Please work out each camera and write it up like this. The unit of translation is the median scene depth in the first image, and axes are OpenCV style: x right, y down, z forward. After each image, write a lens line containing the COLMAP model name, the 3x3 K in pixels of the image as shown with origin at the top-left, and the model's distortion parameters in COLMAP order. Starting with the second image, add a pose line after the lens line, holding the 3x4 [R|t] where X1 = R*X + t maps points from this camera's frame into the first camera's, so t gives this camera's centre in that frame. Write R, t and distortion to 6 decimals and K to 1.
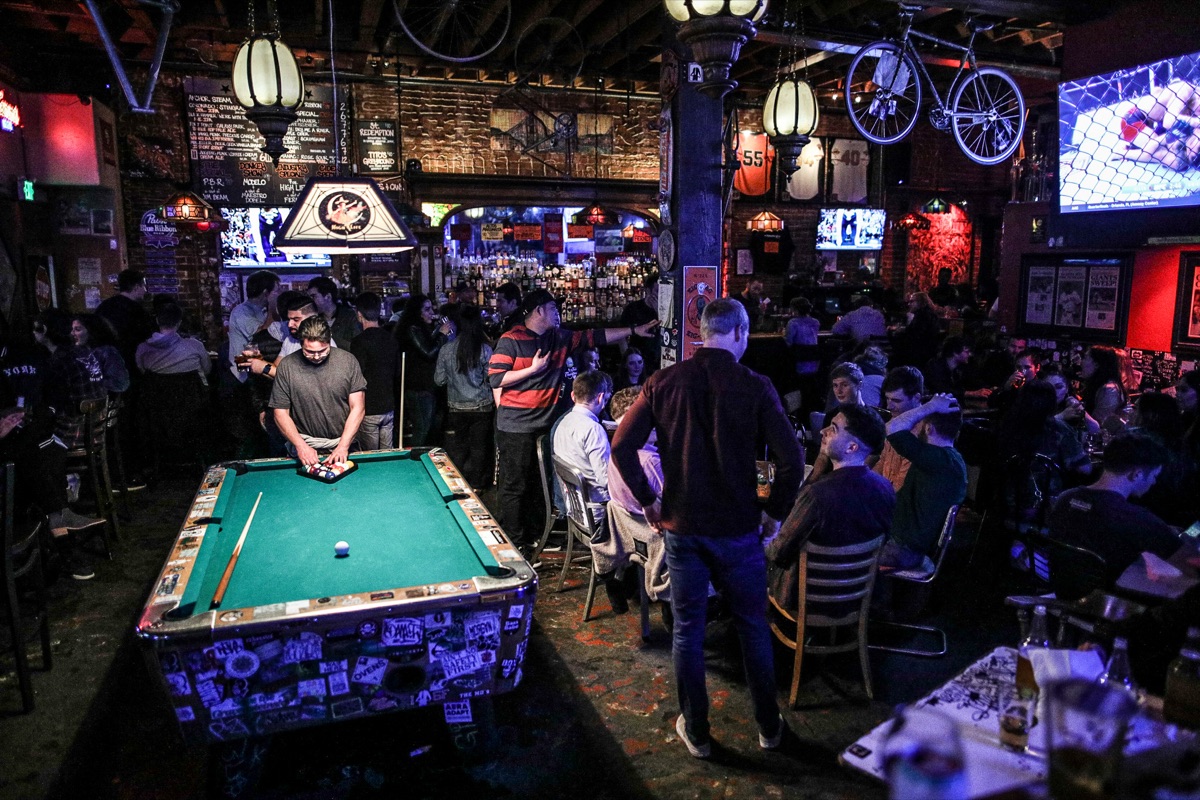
lens RADIAL K [[813.0, 0, 601.7], [0, 813.0, 397.7], [0, 0, 1]] dist [-0.034173, 0.009339]
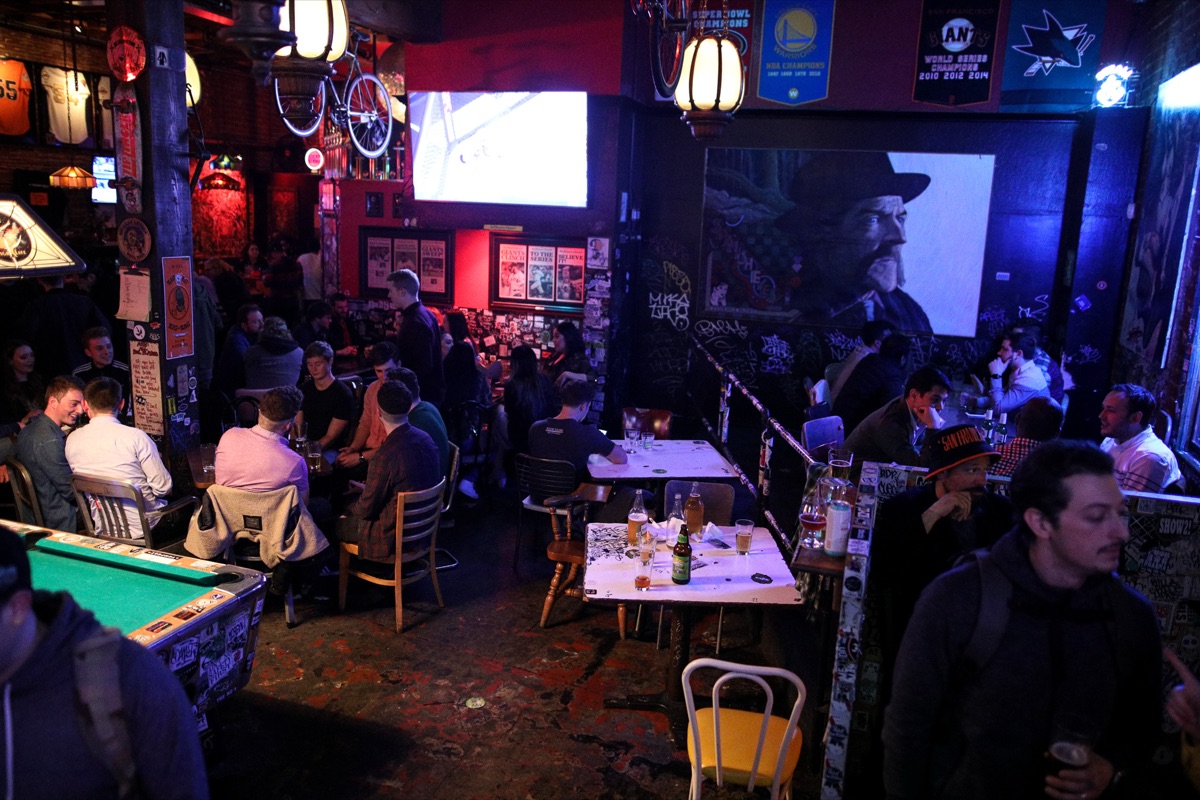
lens RADIAL K [[902.8, 0, 603.1], [0, 902.8, 399.6], [0, 0, 1]] dist [-0.033359, 0.001118]
pose [[0.622189, -0.132167, 0.771630, -0.354983], [0.086005, 0.991220, 0.100431, -0.047732], [-0.778128, 0.003878, 0.628093, -0.064232]]
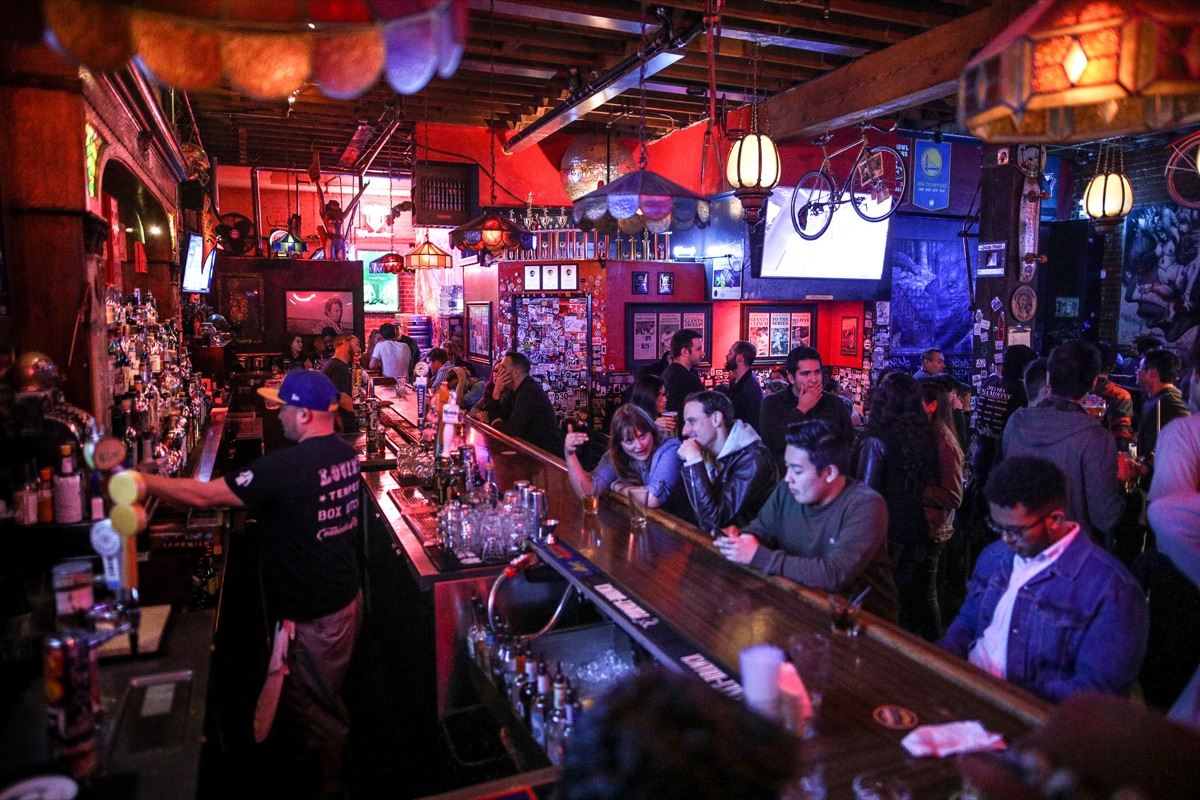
lens RADIAL K [[813.0, 0, 598.9], [0, 813.0, 397.4], [0, 0, 1]] dist [-0.034173, 0.009339]
pose [[-0.047915, -0.106784, 0.993127, -0.922037], [0.163558, 0.980010, 0.113264, -0.248393], [-0.985369, 0.167861, -0.029492, 1.478834]]
